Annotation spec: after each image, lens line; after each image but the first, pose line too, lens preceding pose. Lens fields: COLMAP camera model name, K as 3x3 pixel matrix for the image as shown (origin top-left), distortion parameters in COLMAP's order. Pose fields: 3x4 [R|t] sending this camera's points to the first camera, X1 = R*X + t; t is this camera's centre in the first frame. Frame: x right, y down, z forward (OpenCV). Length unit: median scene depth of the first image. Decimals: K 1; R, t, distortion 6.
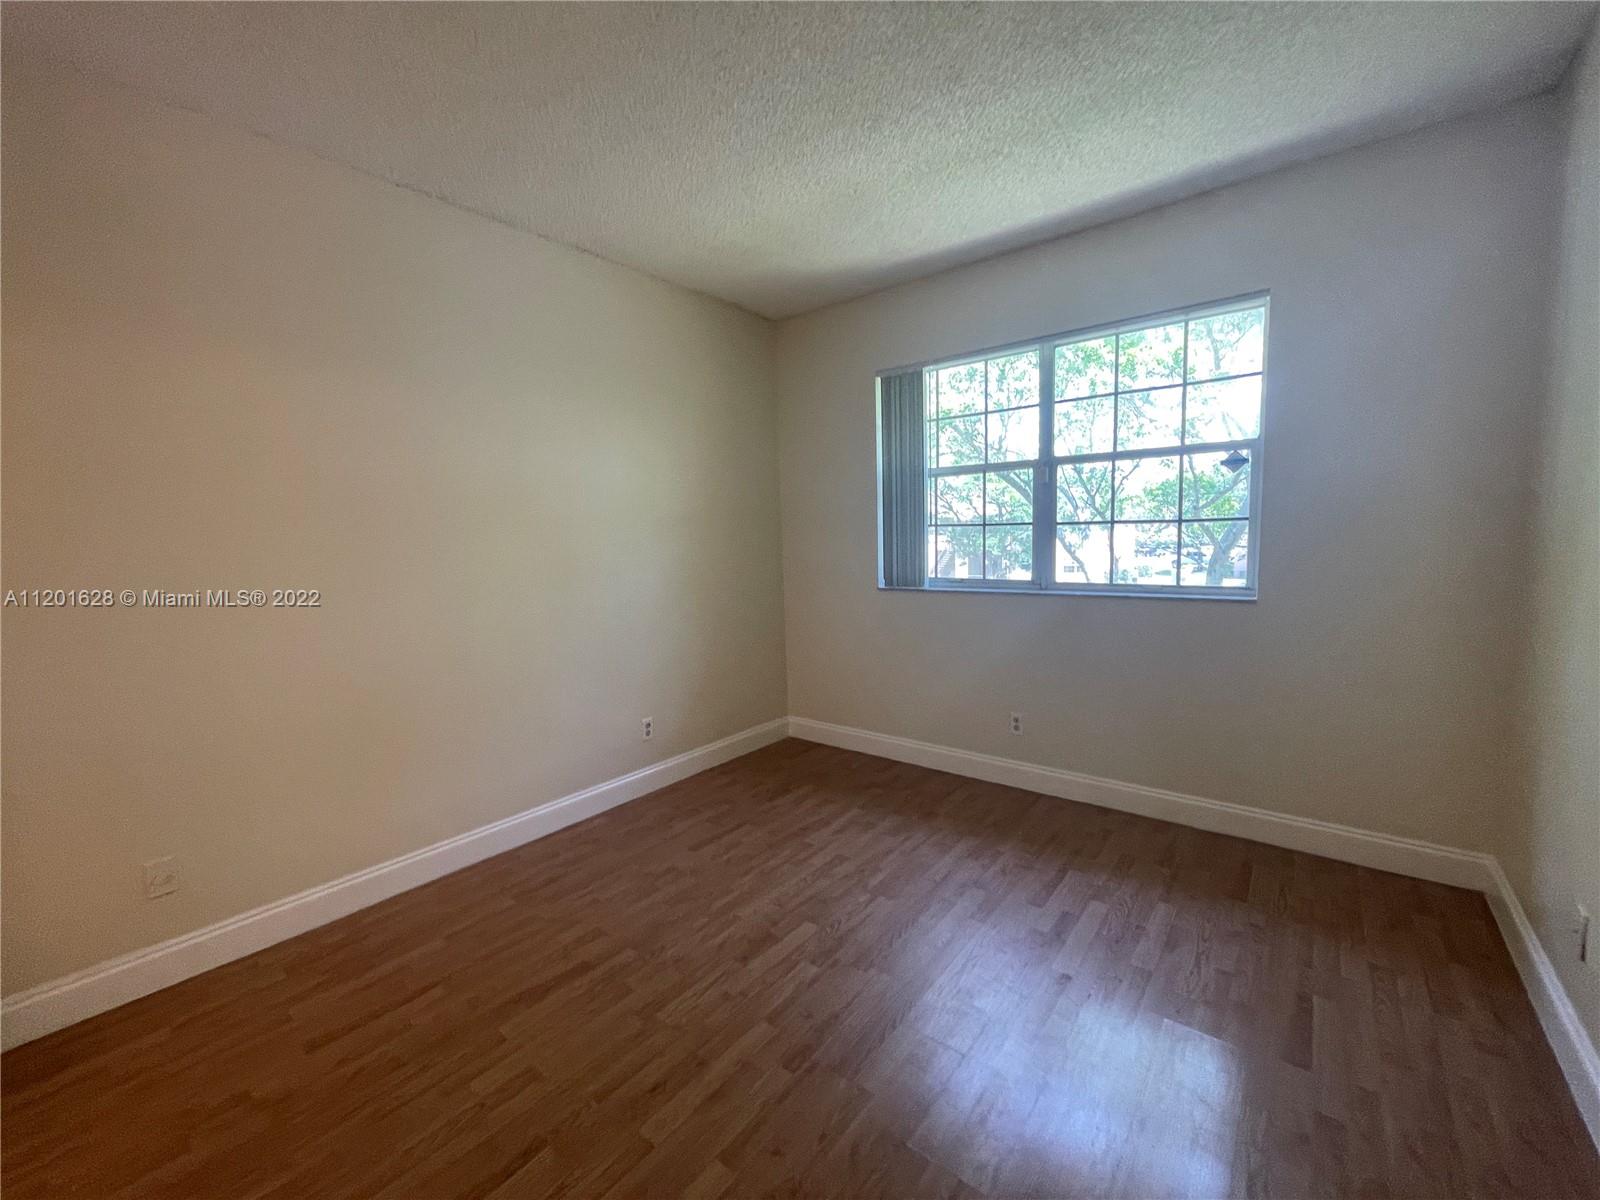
lens RADIAL K [[648.1, 0, 797.2], [0, 648.1, 603.1], [0, 0, 1]] dist [-0.006559, 0.001593]
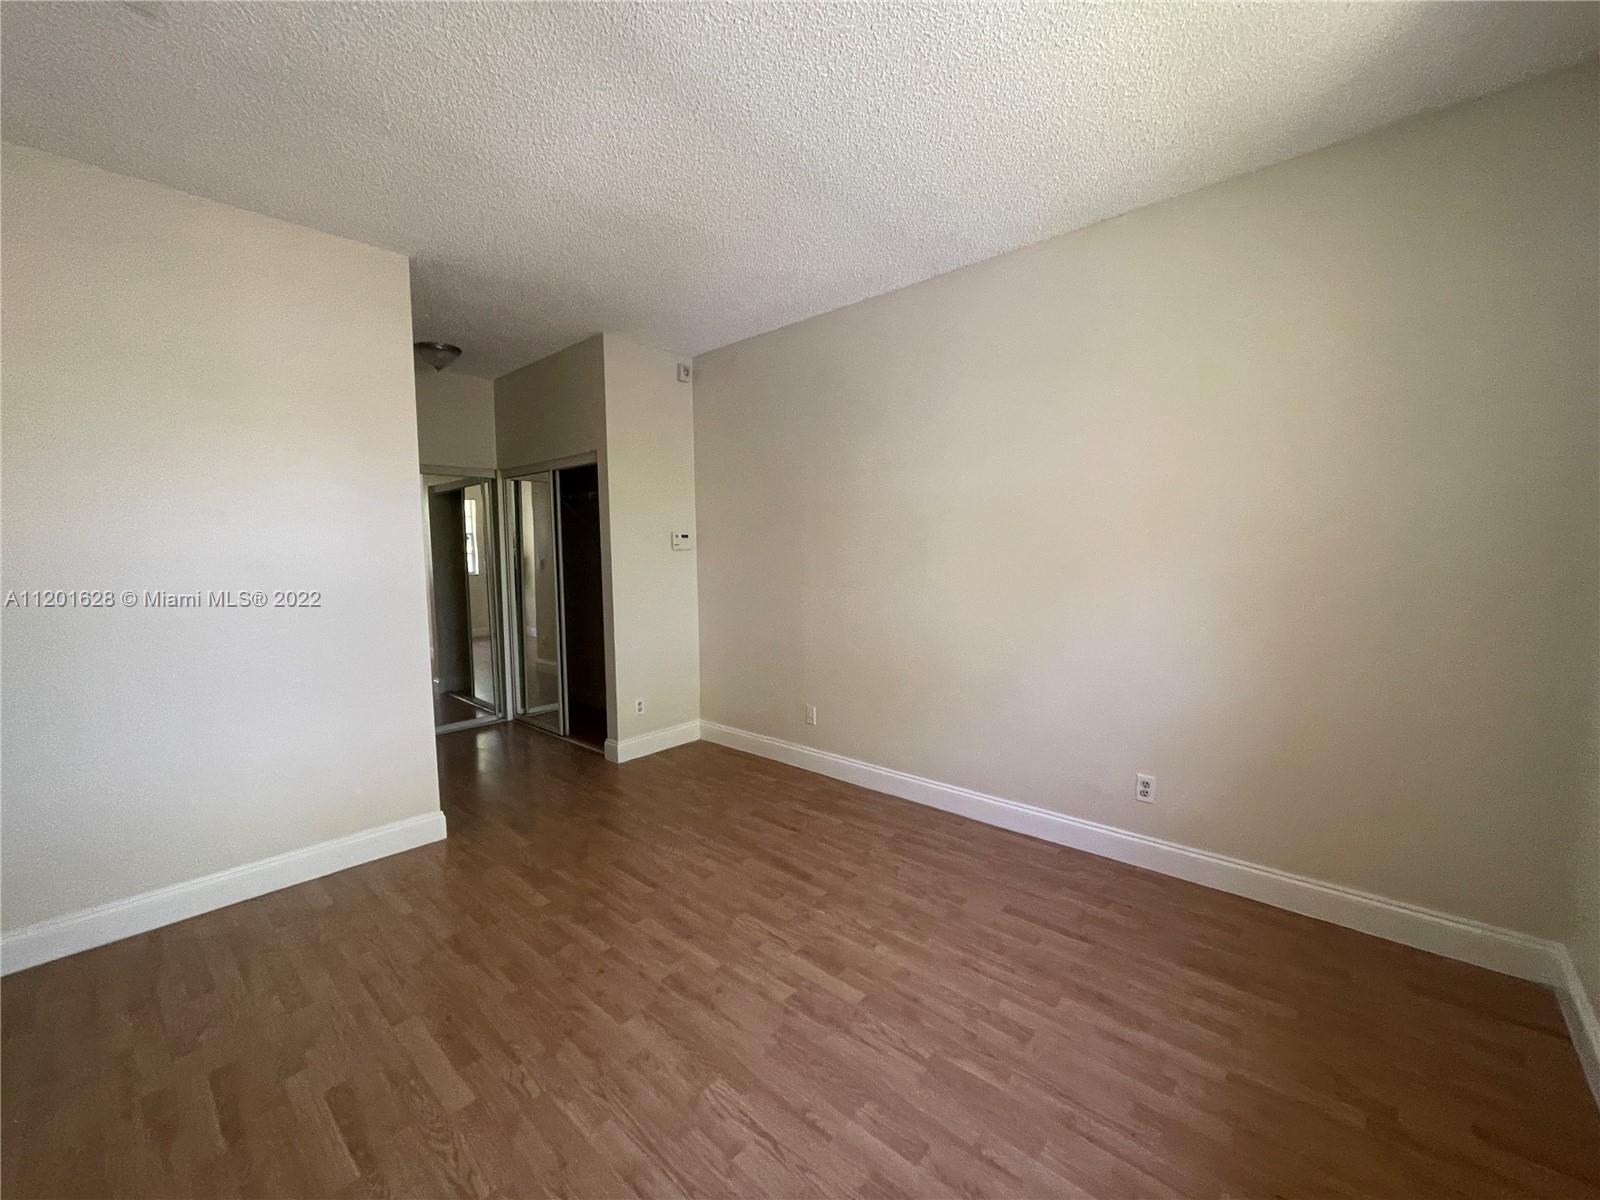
lens RADIAL K [[648.1, 0, 803.9], [0, 648.1, 603.9], [0, 0, 1]] dist [-0.006559, 0.001593]
pose [[-0.048433, 0.120471, -0.991535, 0.695397], [-0.088028, 0.988322, 0.124381, -0.114688], [0.994940, 0.093307, -0.037263, 0.755556]]
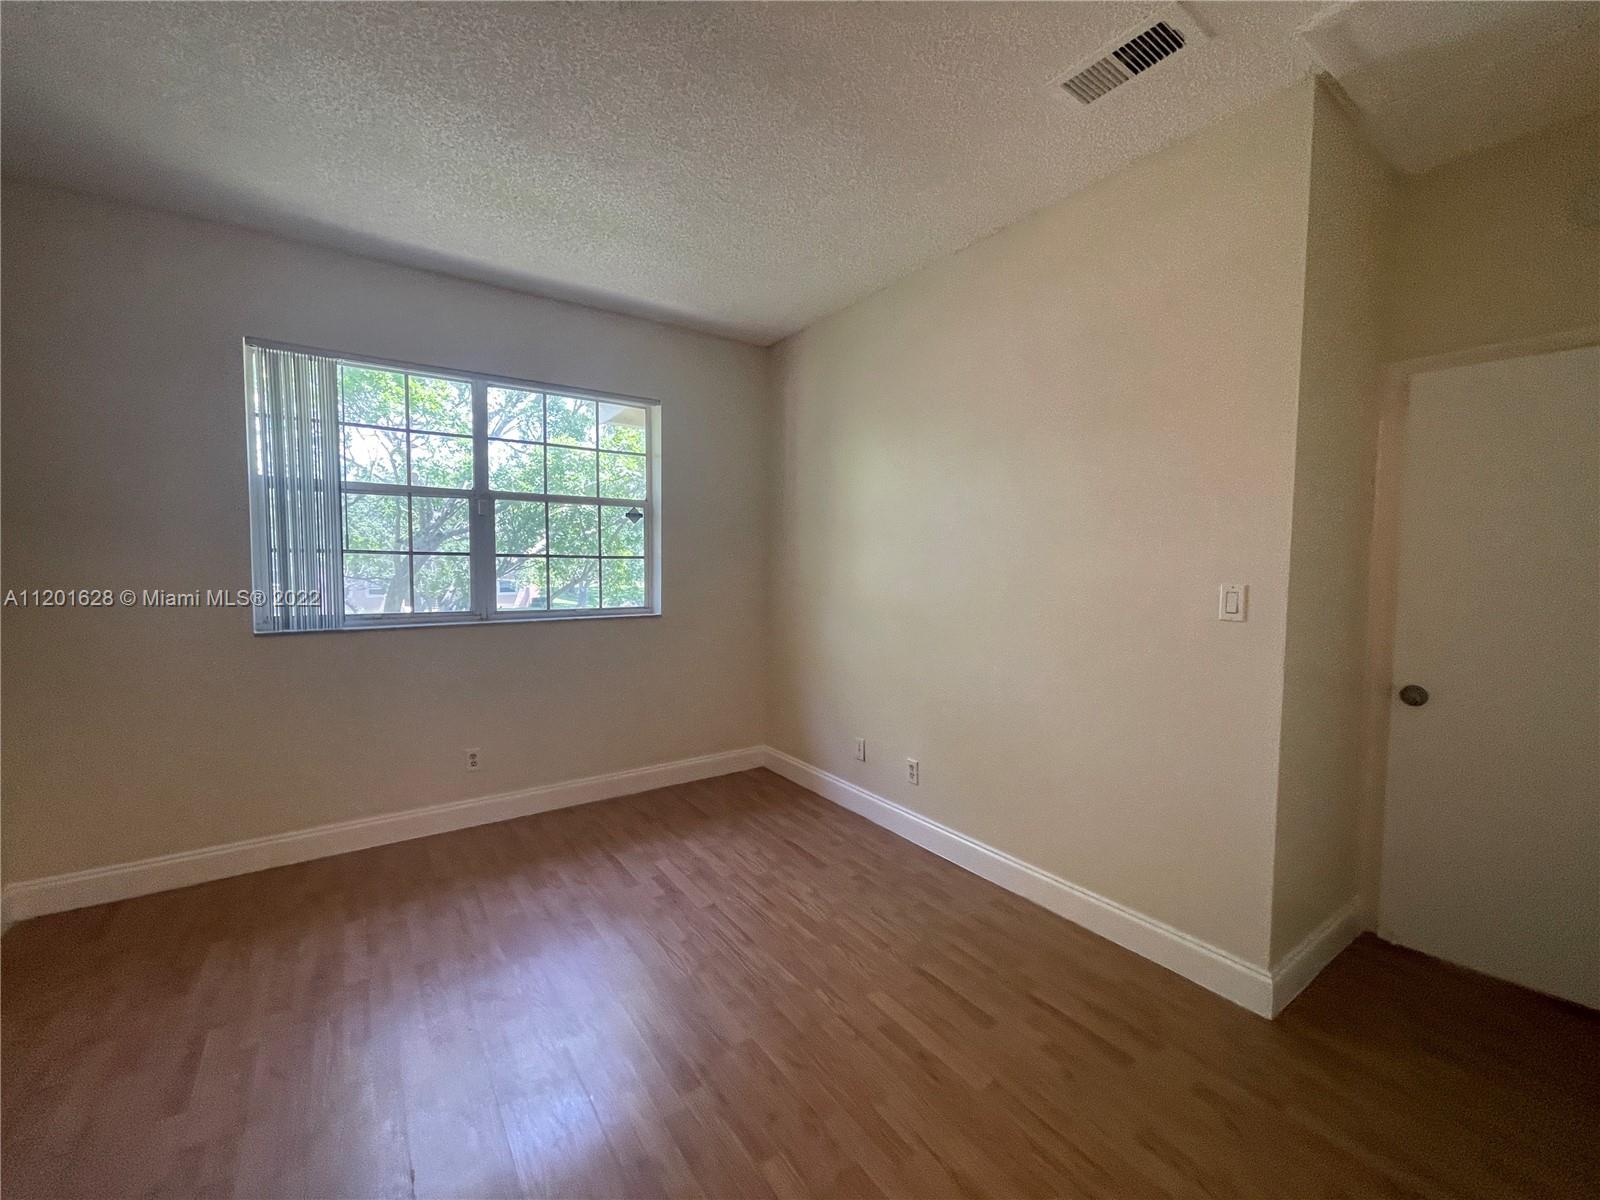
lens RADIAL K [[648.1, 0, 800.4], [0, 648.1, 600.1], [0, 0, 1]] dist [-0.006559, 0.001593]
pose [[0.277006, -0.034457, 0.960250, -0.554895], [0.083770, 0.996418, 0.011589, -0.027170], [-0.957210, 0.077230, 0.278900, 0.300173]]
